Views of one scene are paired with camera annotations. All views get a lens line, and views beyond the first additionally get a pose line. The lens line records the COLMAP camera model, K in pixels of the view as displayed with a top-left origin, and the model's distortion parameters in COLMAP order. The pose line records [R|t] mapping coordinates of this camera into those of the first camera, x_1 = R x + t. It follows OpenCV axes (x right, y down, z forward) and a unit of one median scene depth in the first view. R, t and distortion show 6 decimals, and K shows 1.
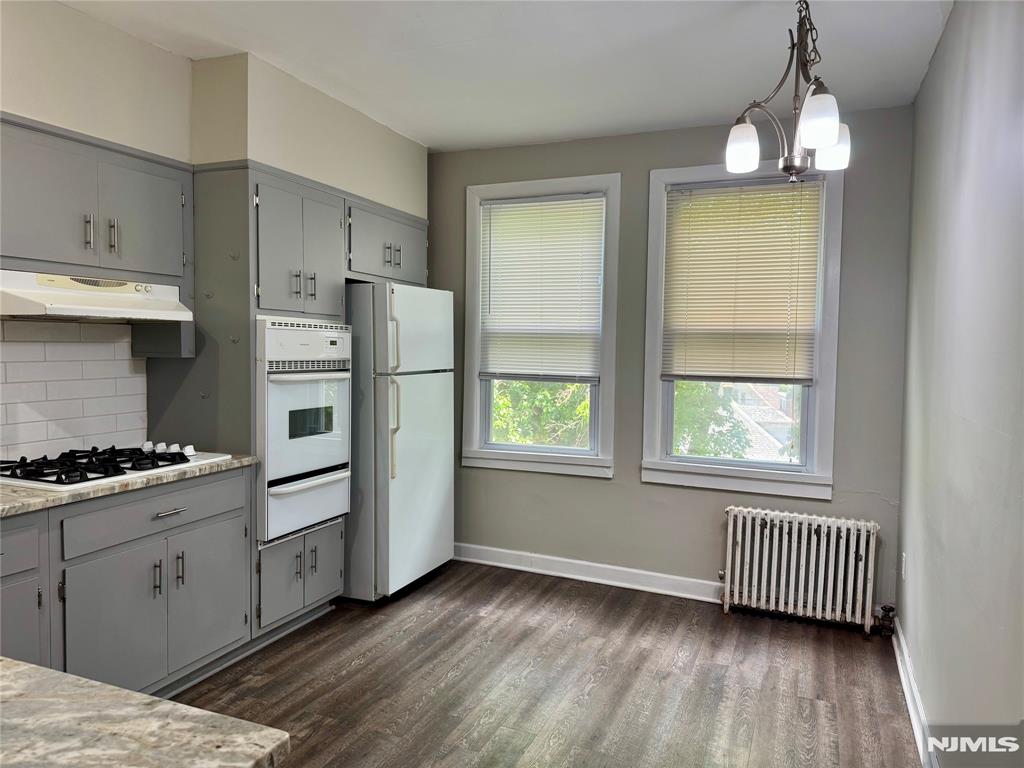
lens RADIAL K [[725.8, 0, 509.6], [0, 725.8, 391.9], [0, 0, 1]] dist [0.023914, -0.007253]
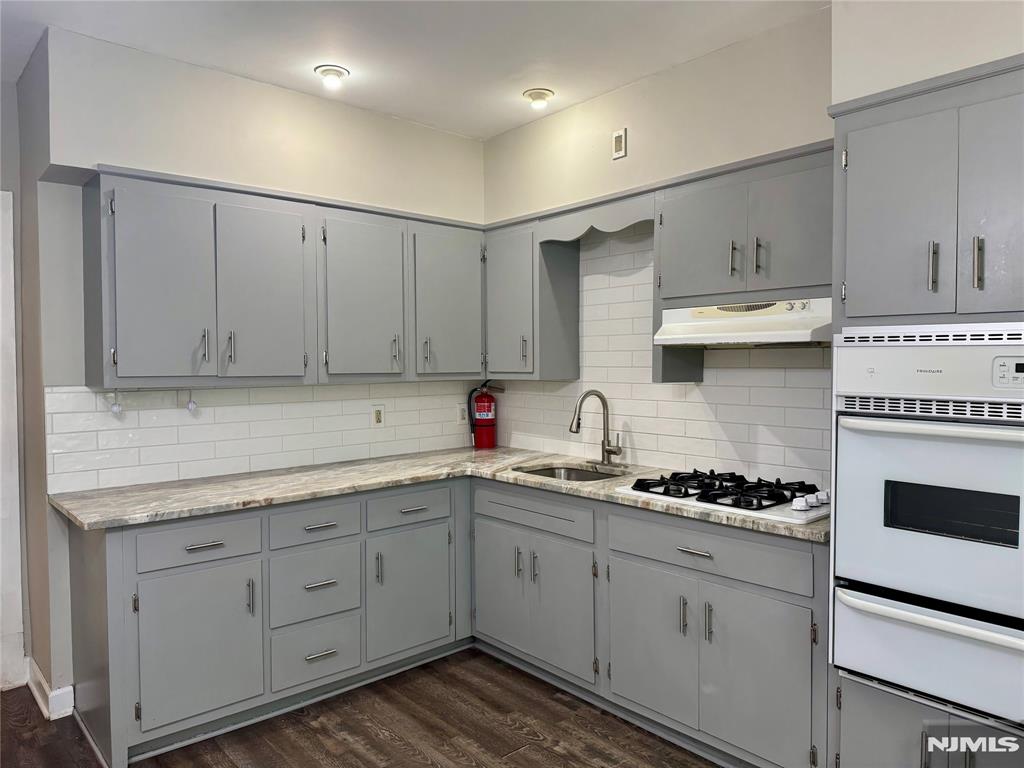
lens RADIAL K [[725.8, 0, 509.8], [0, 725.8, 377.9], [0, 0, 1]] dist [0.023914, -0.007253]
pose [[-0.440723, 0.007688, -0.897610, 0.433591], [-0.066772, 0.996912, 0.041323, -0.071429], [0.895156, 0.078148, -0.438849, 1.105787]]
